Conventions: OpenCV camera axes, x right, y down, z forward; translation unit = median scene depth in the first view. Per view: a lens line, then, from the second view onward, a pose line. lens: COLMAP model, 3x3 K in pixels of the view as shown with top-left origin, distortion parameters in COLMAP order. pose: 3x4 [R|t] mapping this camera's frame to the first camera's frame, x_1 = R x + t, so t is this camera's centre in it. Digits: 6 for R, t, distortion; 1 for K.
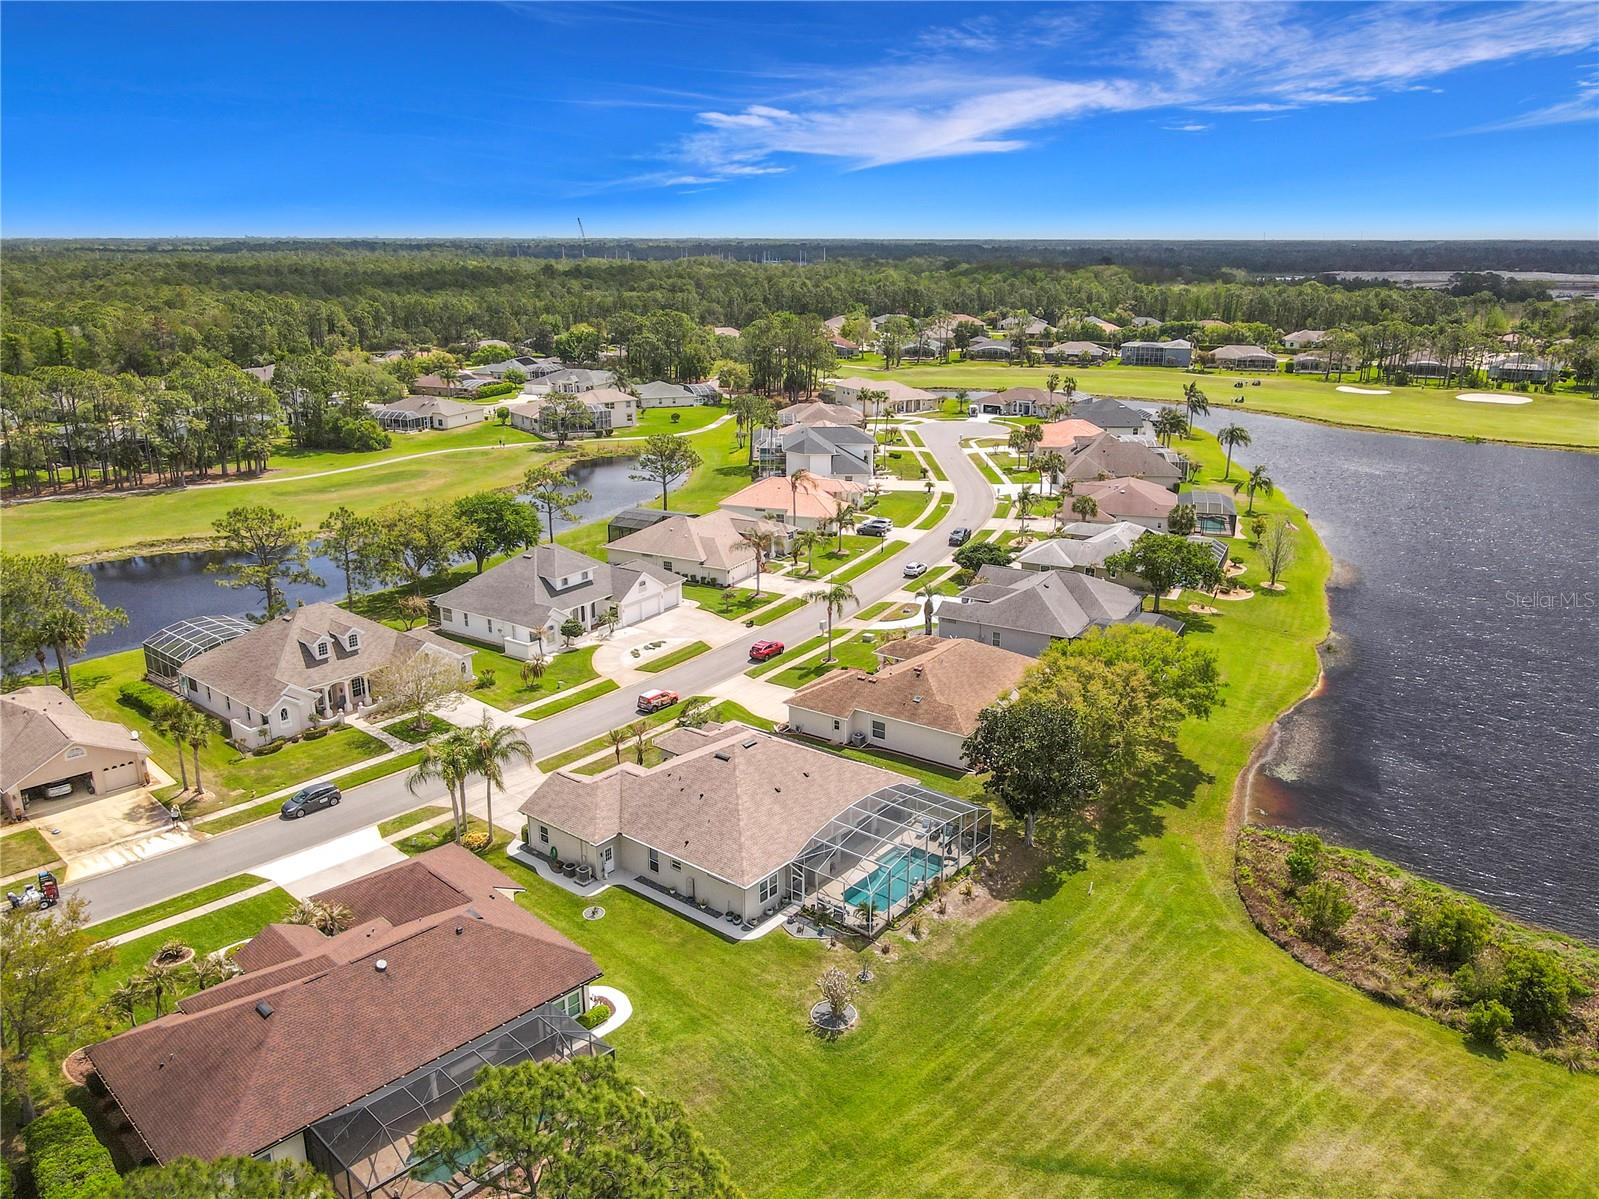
lens RADIAL K [[1182.2, 0, 815.7], [0, 1182.2, 596.1], [0, 0, 1]] dist [-0.008706, -0.002778]
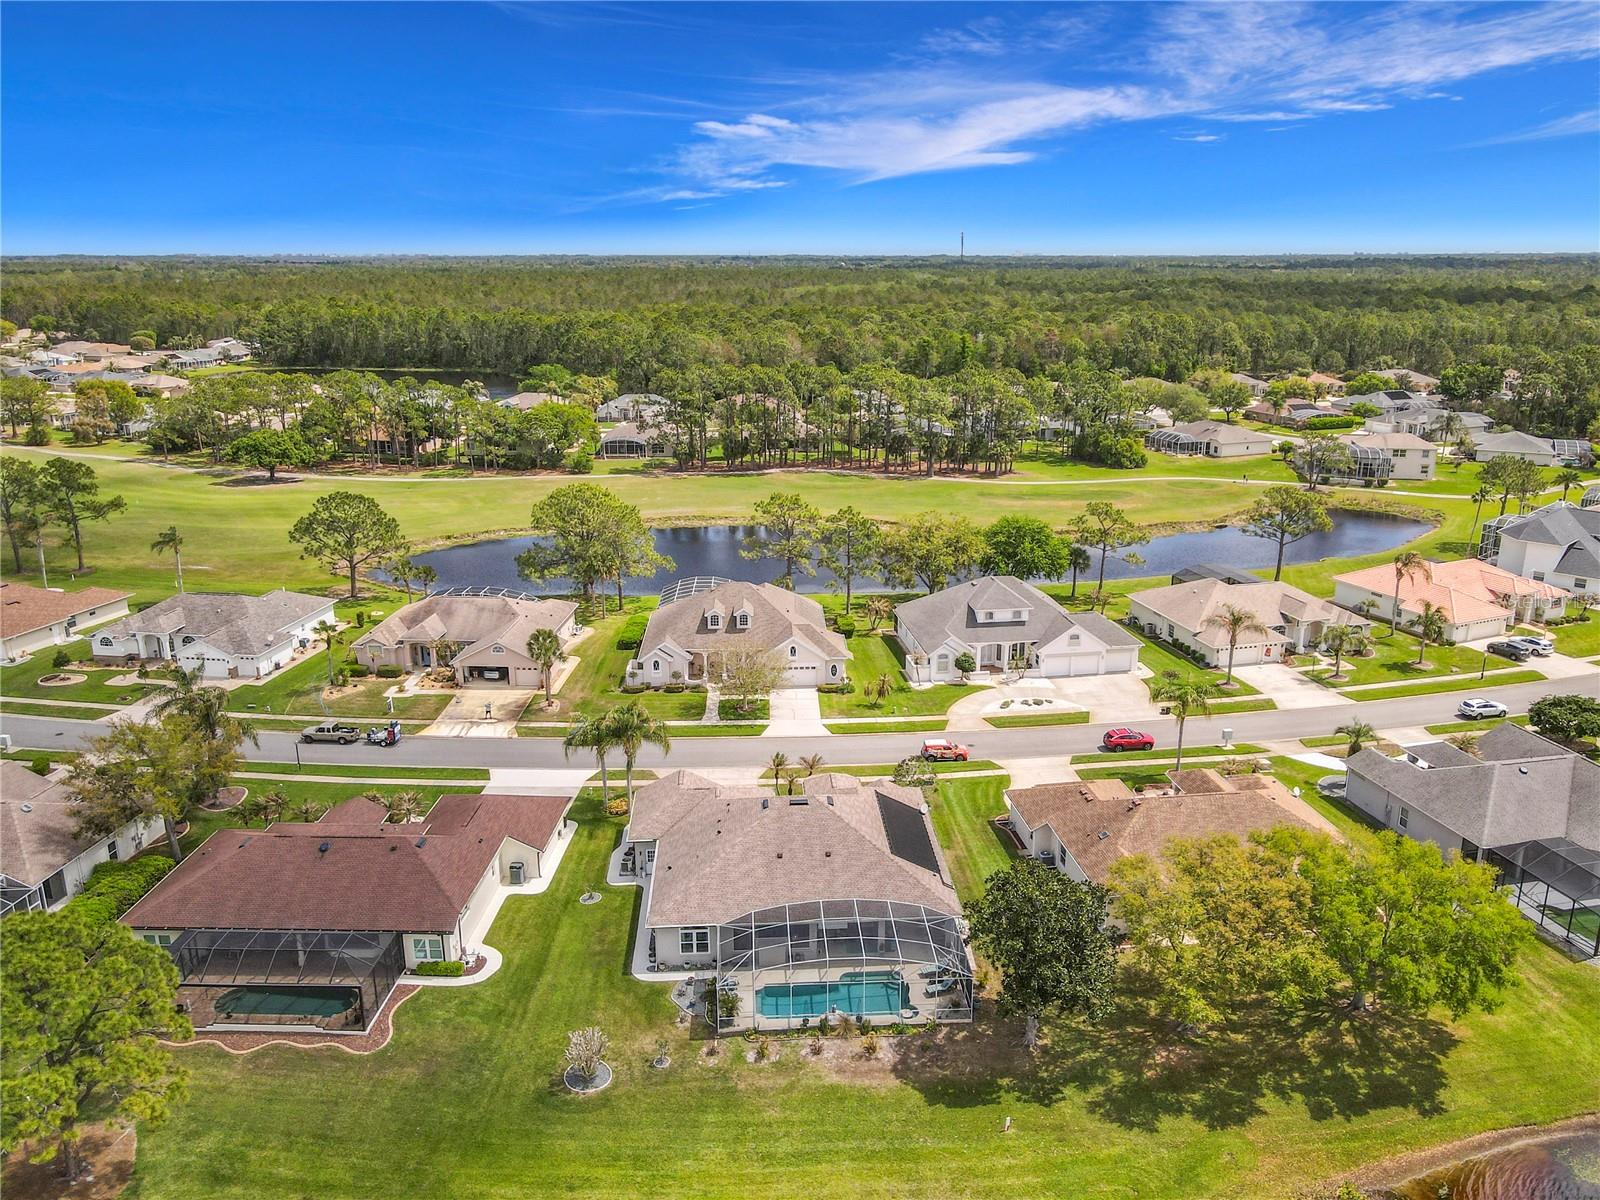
lens RADIAL K [[1191.1, 0, 832.9], [0, 1191.1, 646.3], [0, 0, 1]] dist [0.006621, 0.013410]
pose [[0.676182, 0.229635, -0.700033, 0.625839], [-0.214242, 0.970409, 0.111385, -0.110950], [0.704896, 0.074660, 0.705370, 0.364550]]
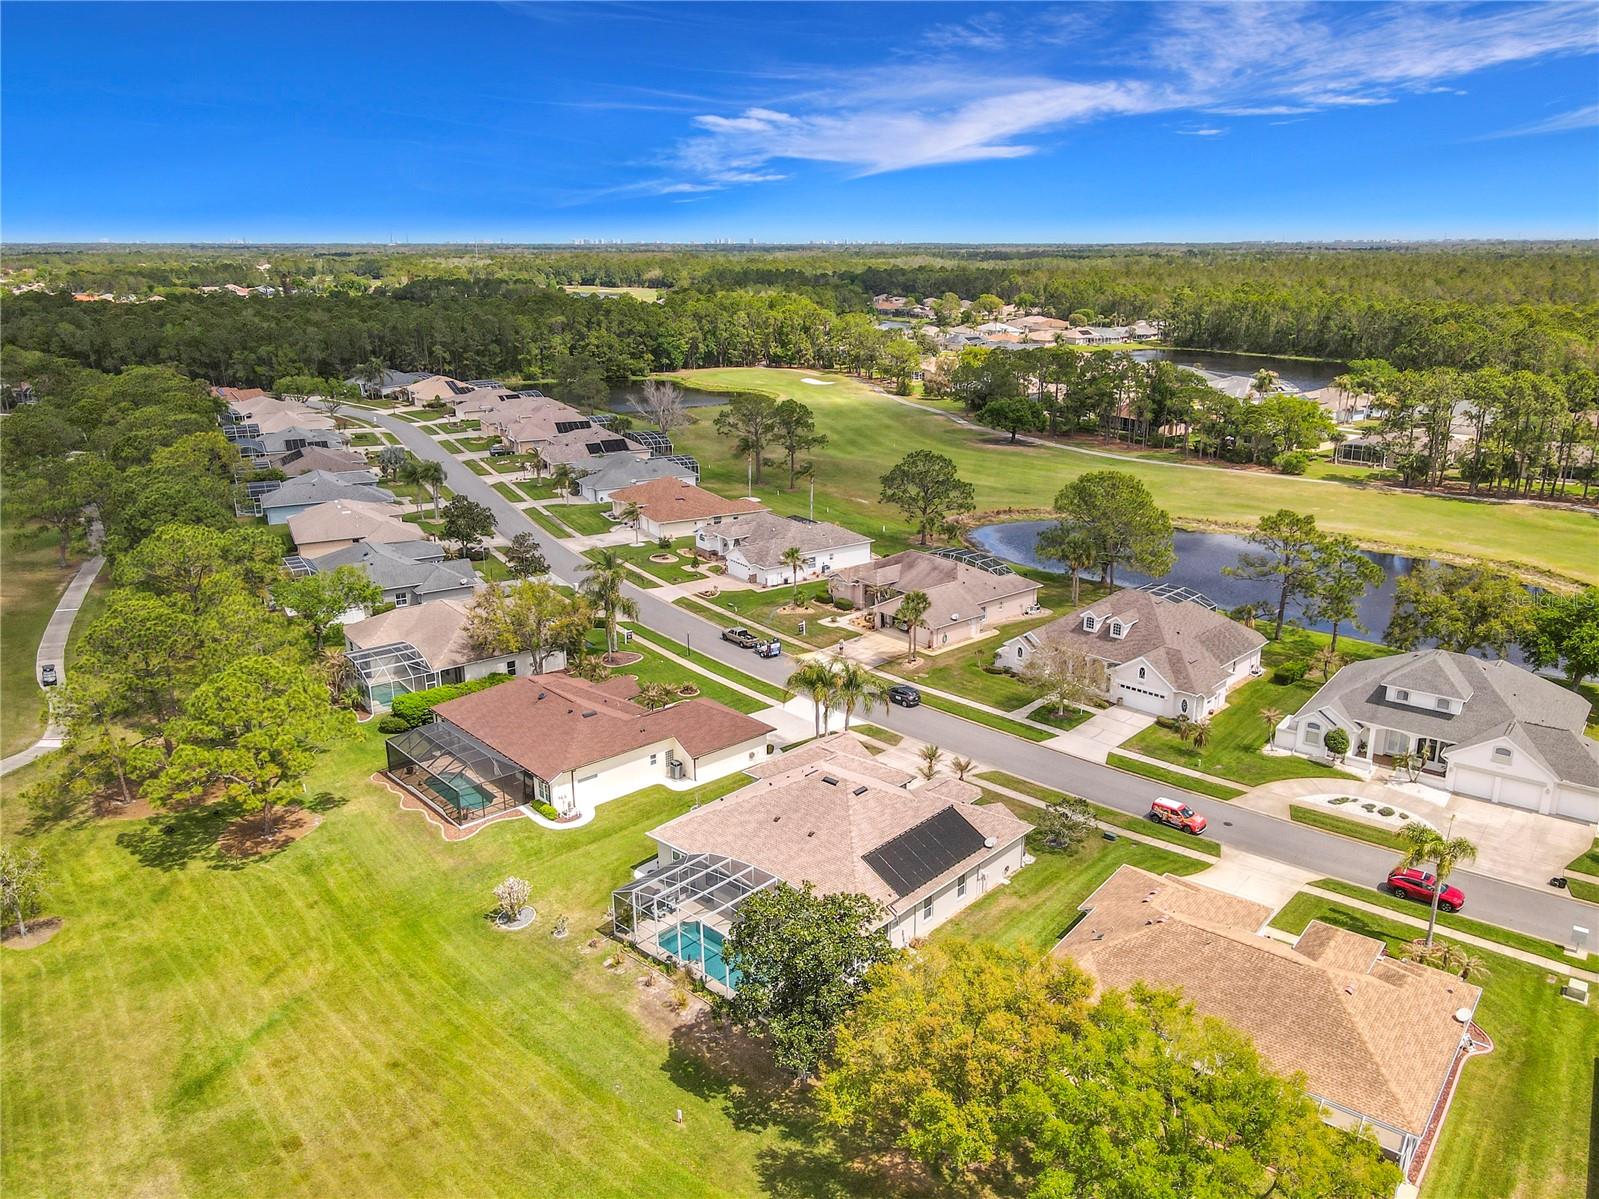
lens RADIAL K [[1190.3, 0, 832.4], [0, 1190.3, 645.8], [0, 0, 1]] dist [0.006621, 0.013410]
pose [[-0.060120, 0.320737, -0.945258, 0.849306], [-0.292202, 0.899834, 0.323909, -0.294170], [0.954465, 0.295680, 0.039622, 0.982246]]
